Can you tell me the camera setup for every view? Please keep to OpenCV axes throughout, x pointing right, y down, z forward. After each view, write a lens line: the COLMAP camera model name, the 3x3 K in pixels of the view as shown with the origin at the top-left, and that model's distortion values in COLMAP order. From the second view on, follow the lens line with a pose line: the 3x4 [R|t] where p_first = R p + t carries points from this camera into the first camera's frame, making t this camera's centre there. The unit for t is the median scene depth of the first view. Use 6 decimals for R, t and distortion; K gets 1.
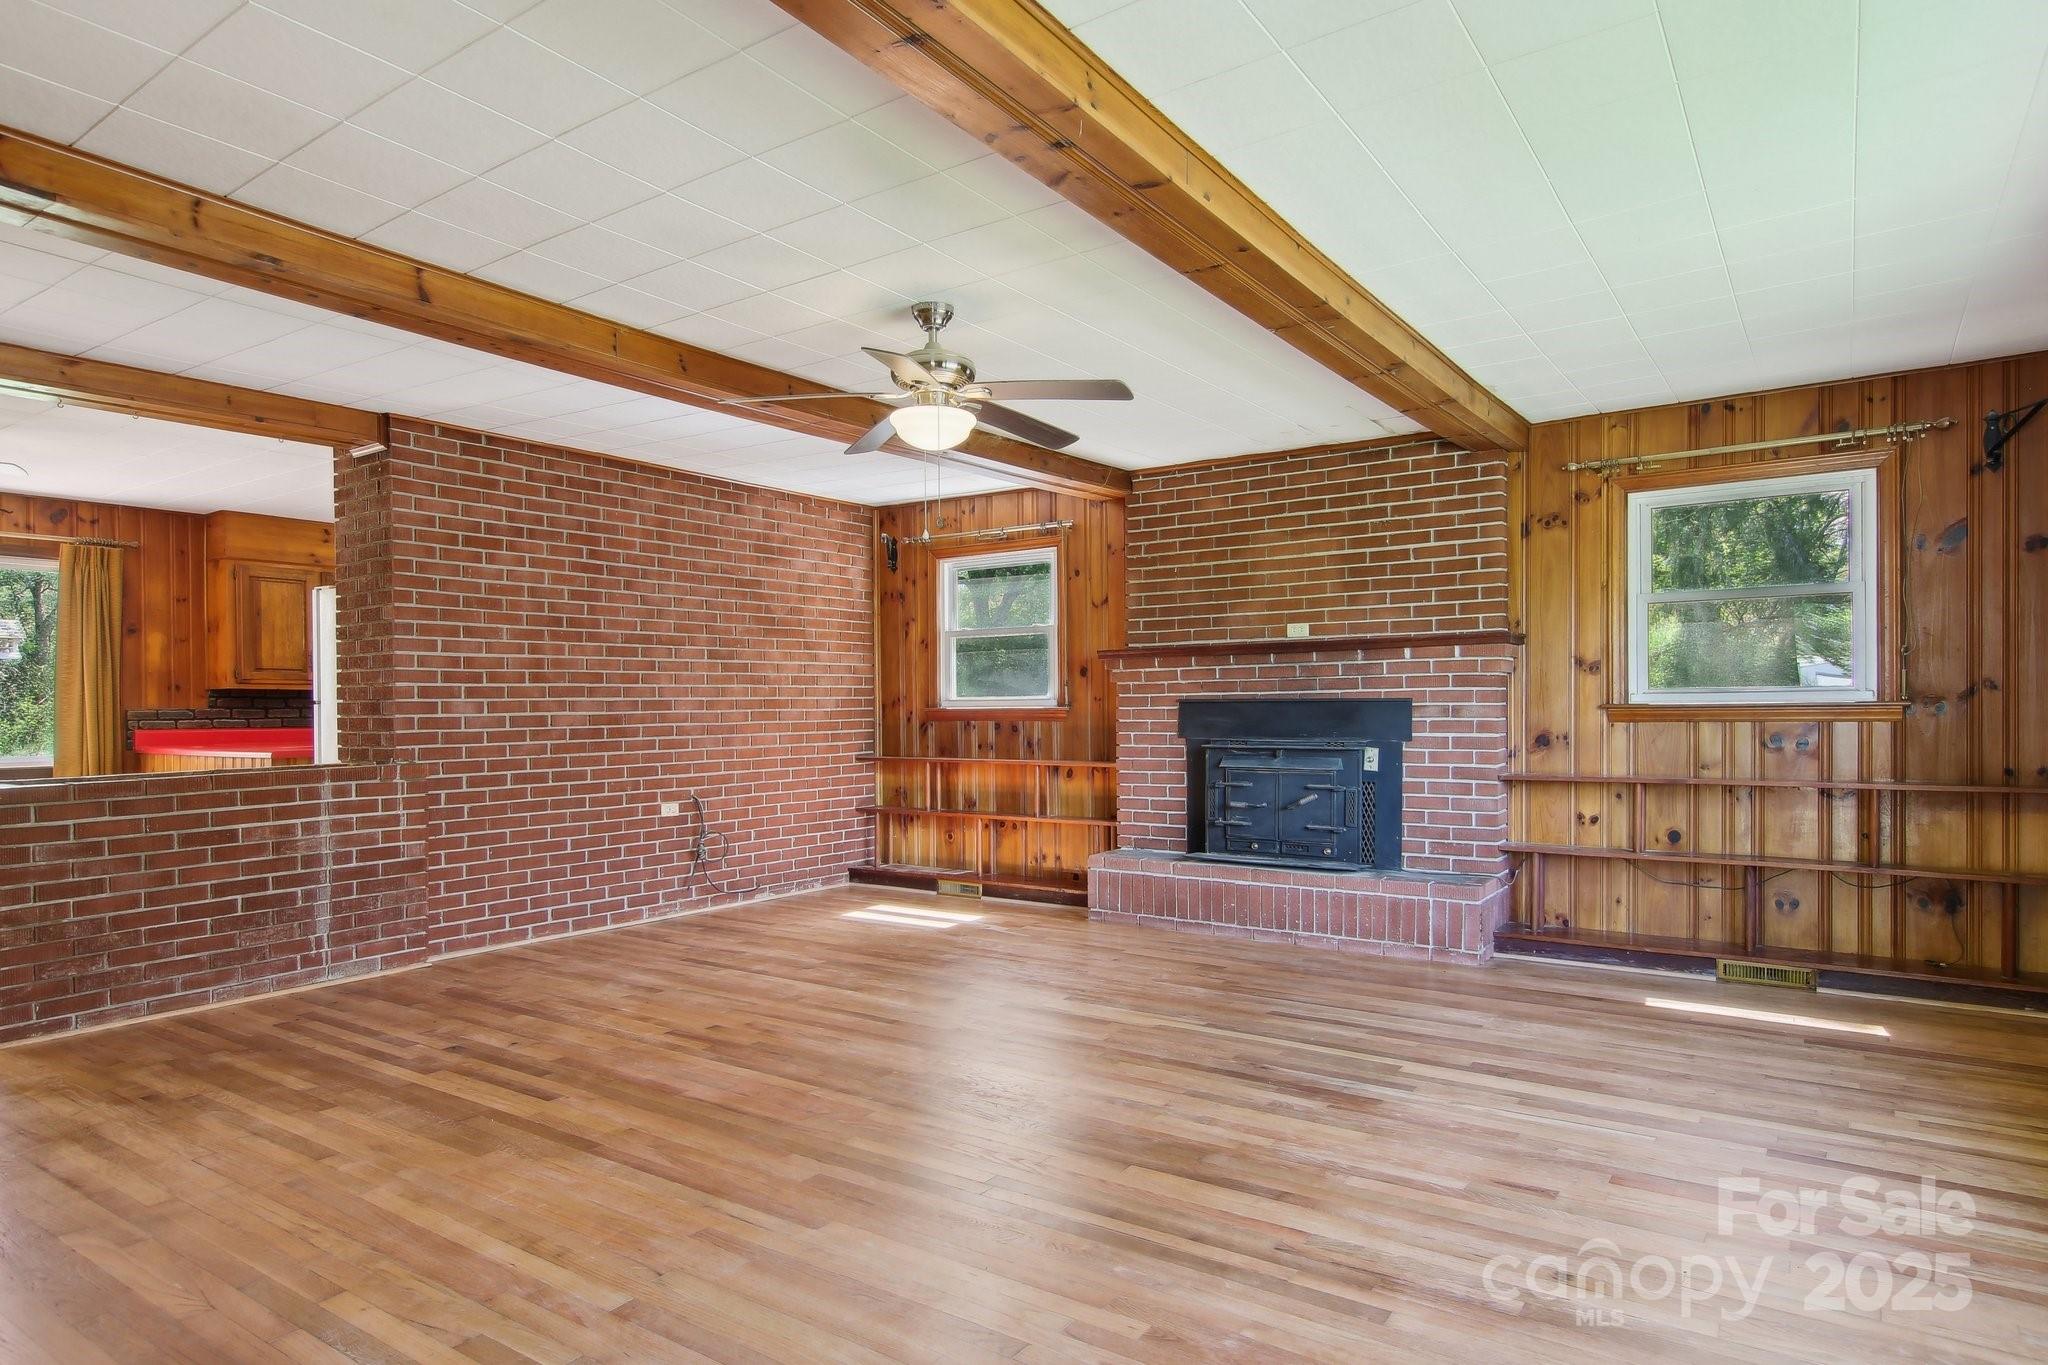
lens RADIAL K [[1175.7, 0, 1030.3], [0, 1175.7, 714.5], [0, 0, 1]] dist [-0.000702, 0.000566]
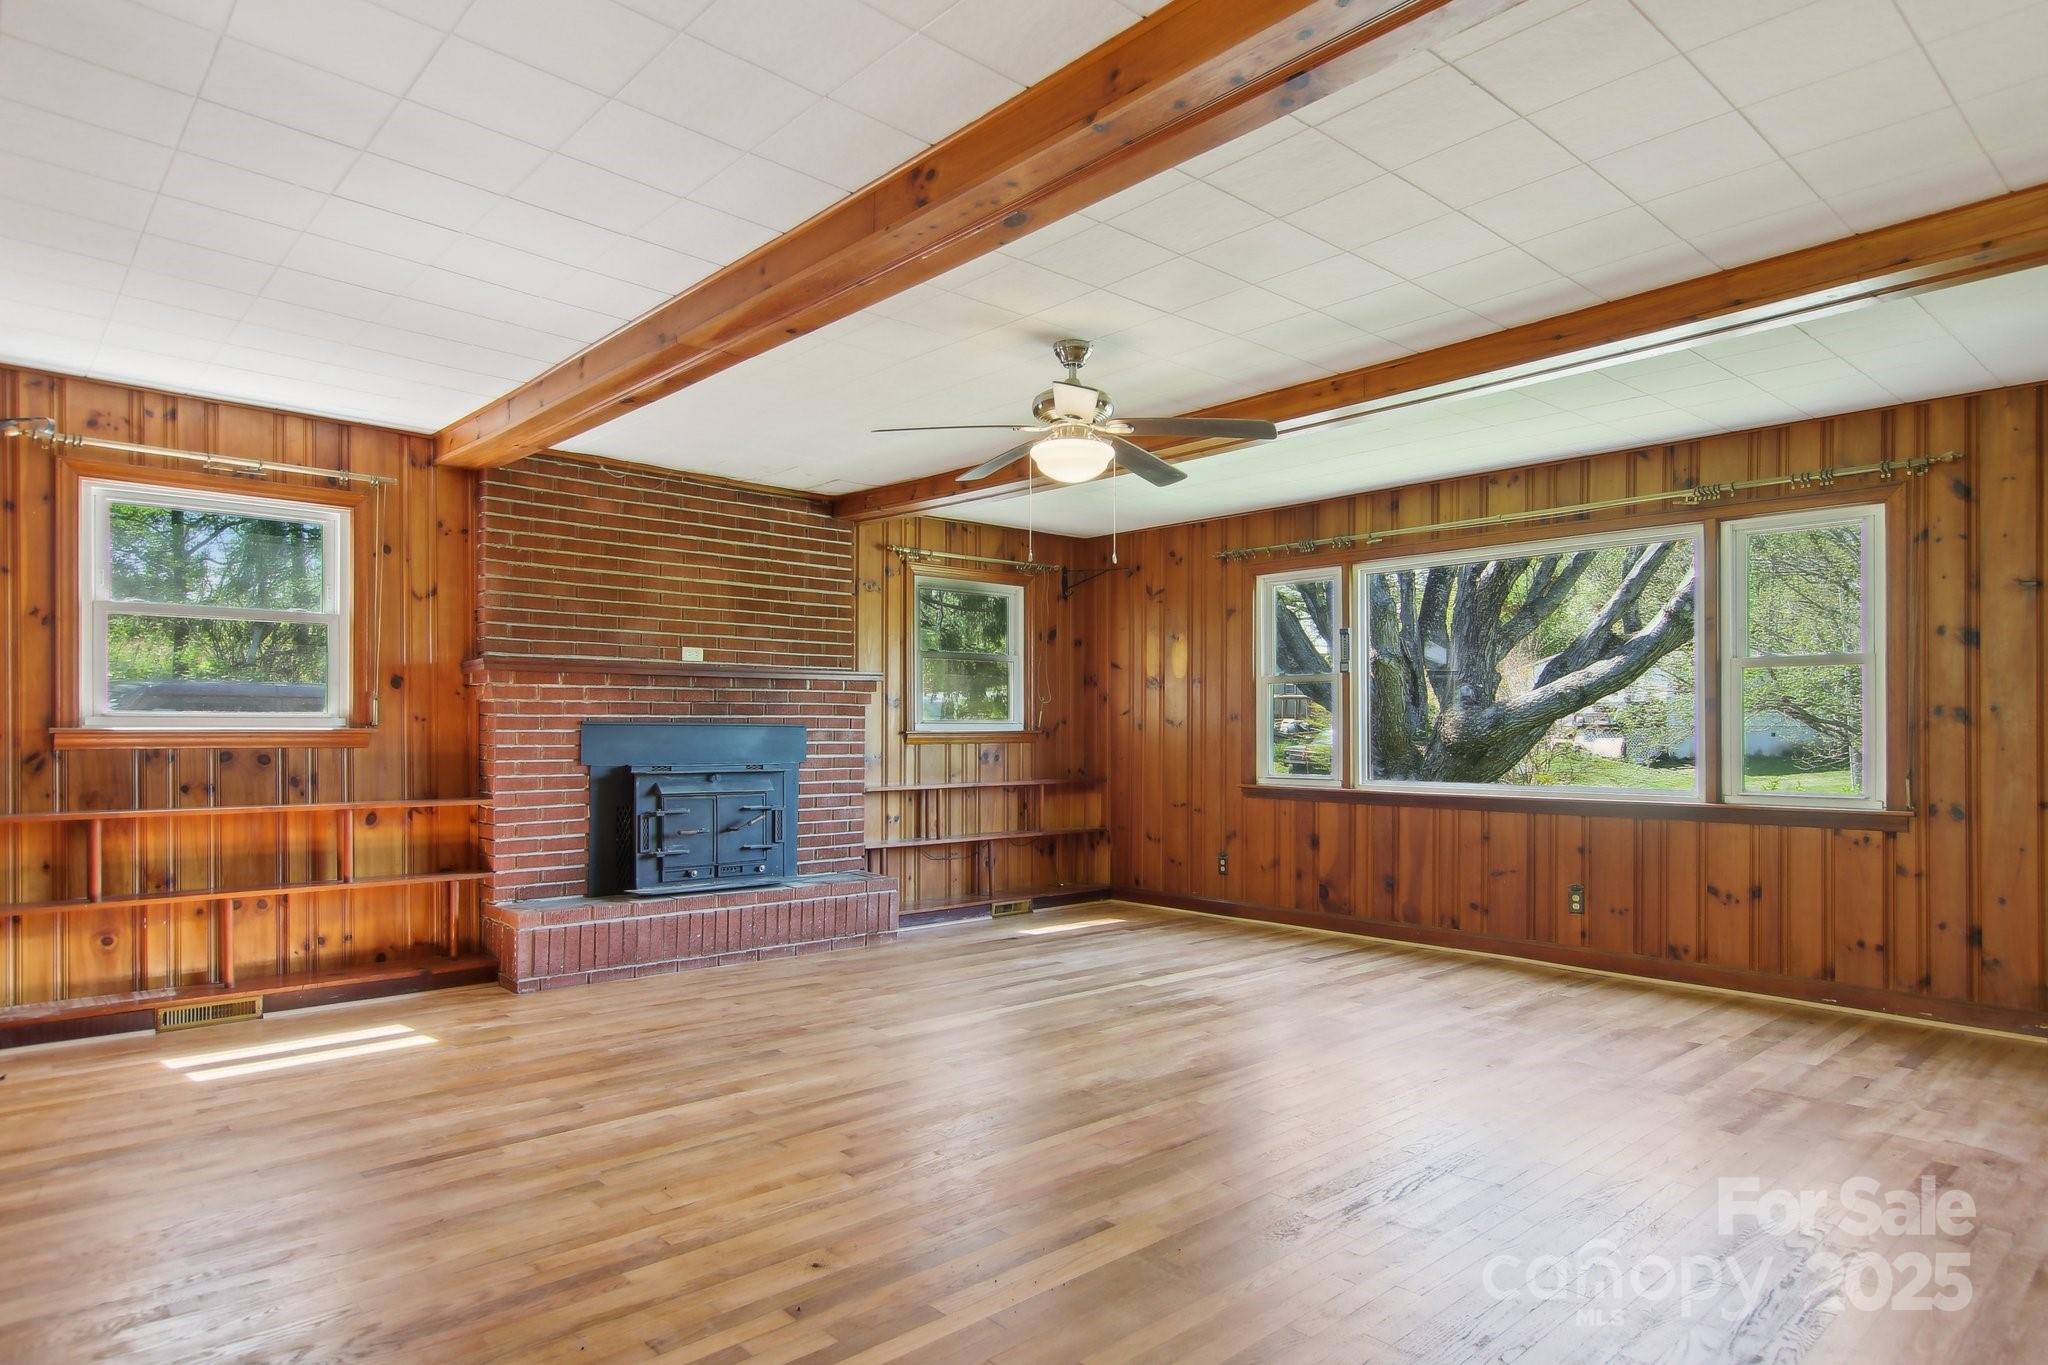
lens RADIAL K [[1175.7, 0, 1030.3], [0, 1175.7, 714.5], [0, 0, 1]] dist [-0.000702, 0.000566]
pose [[0.226584, 0.020265, 0.973781, -0.806971], [0.001187, 0.999777, -0.021083, 0.001189], [-0.973991, 0.005932, 0.226510, 0.587558]]
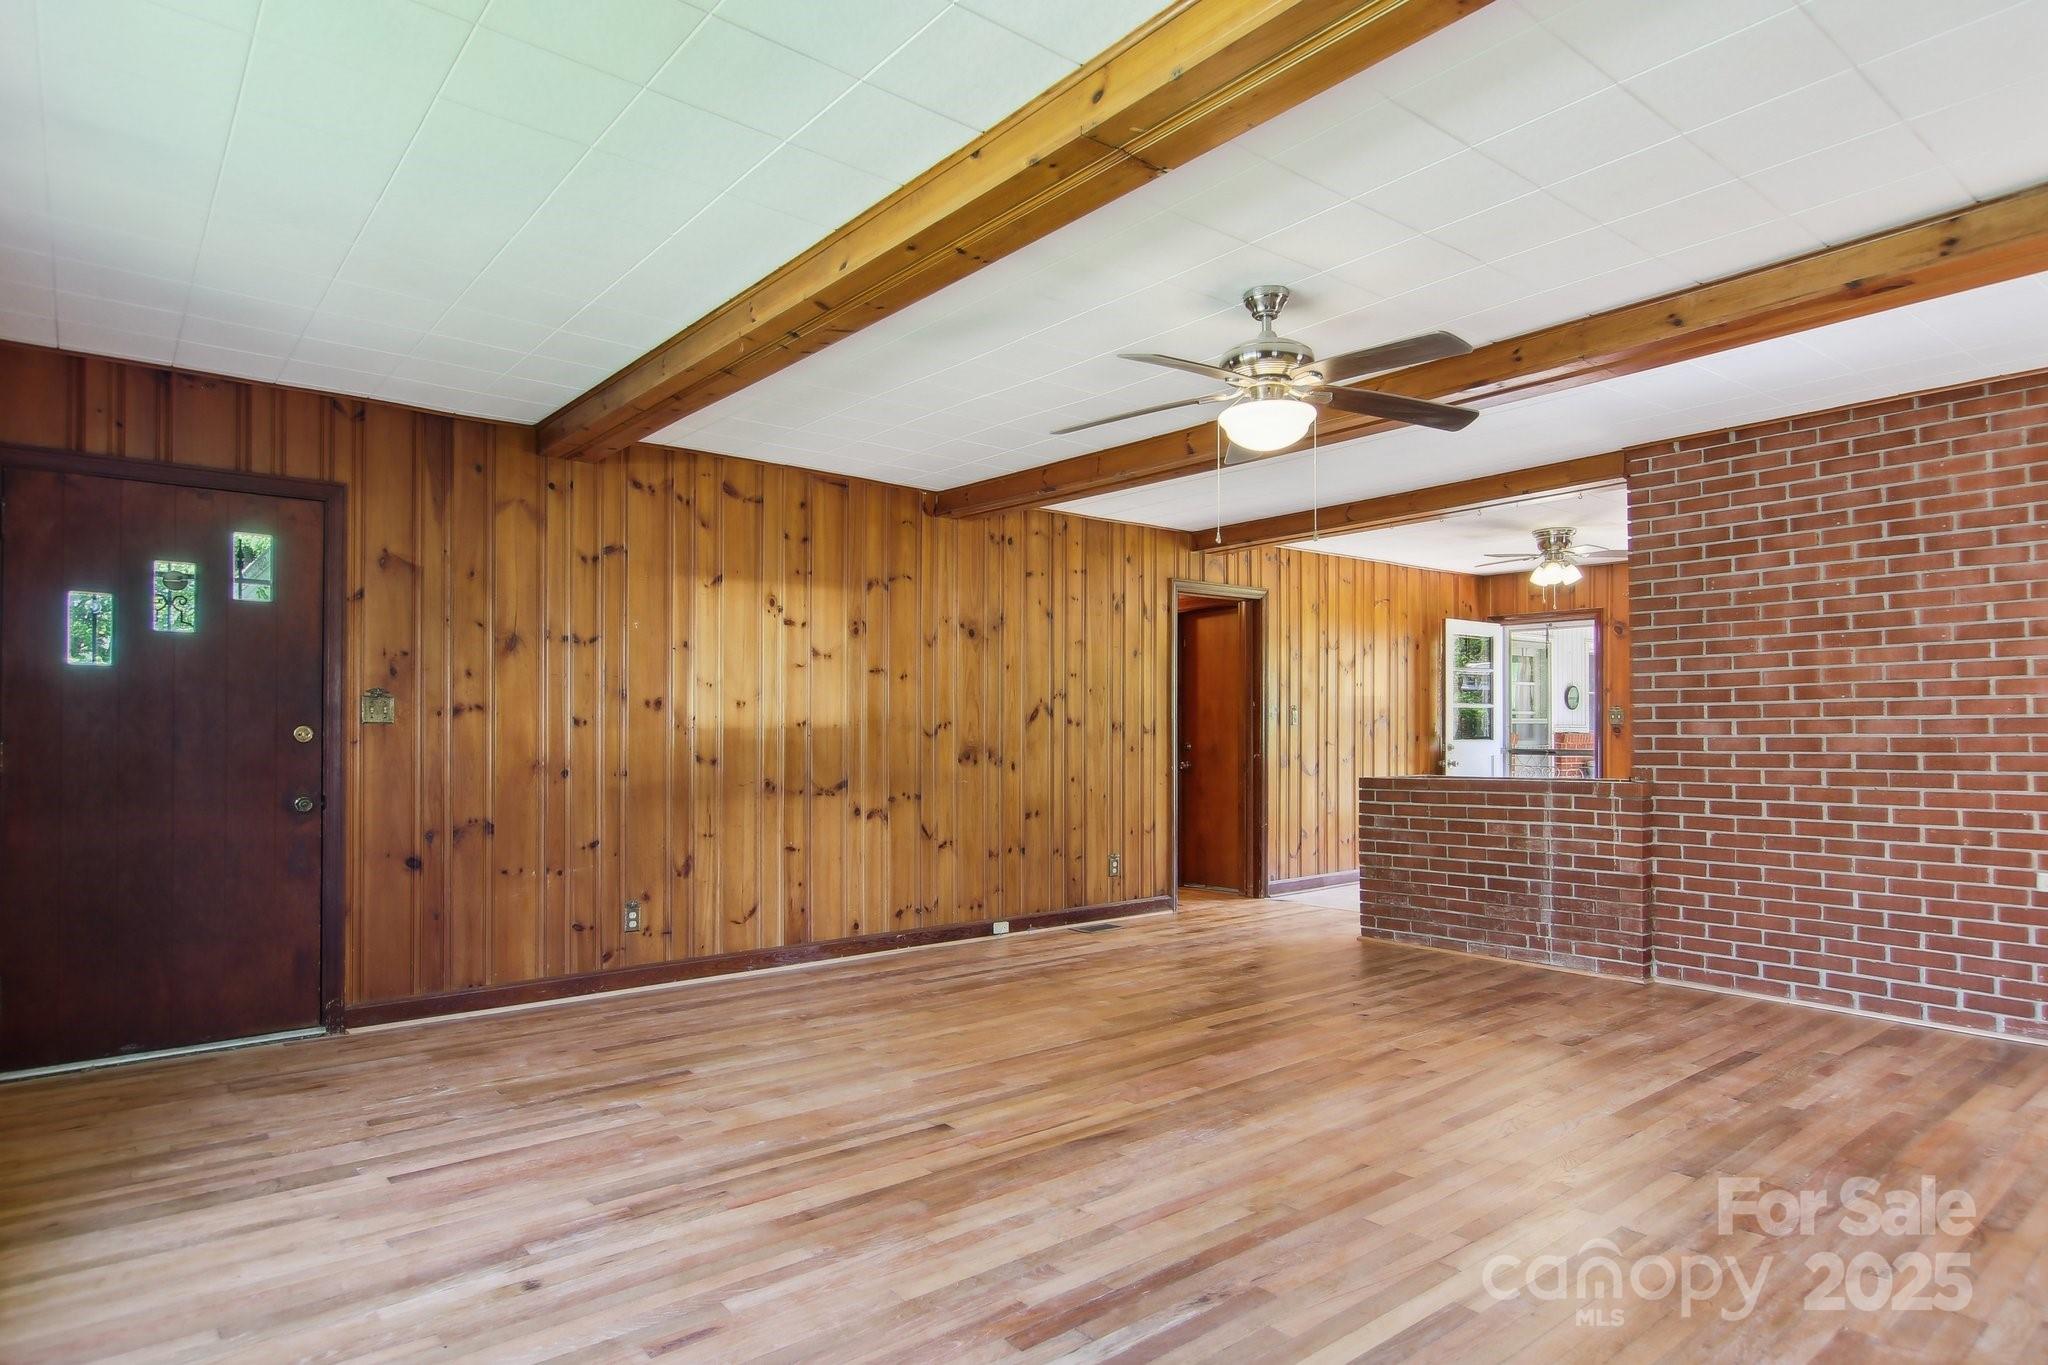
lens RADIAL K [[1156.4, 0, 1024.5], [0, 1156.4, 723.1], [0, 0, 1]] dist [0.001902, 0.000199]
pose [[-0.282594, 0.002418, -0.959237, 0.605094], [-0.001945, 0.999993, 0.003094, -0.012558], [0.959238, 0.002740, -0.282587, 0.786238]]
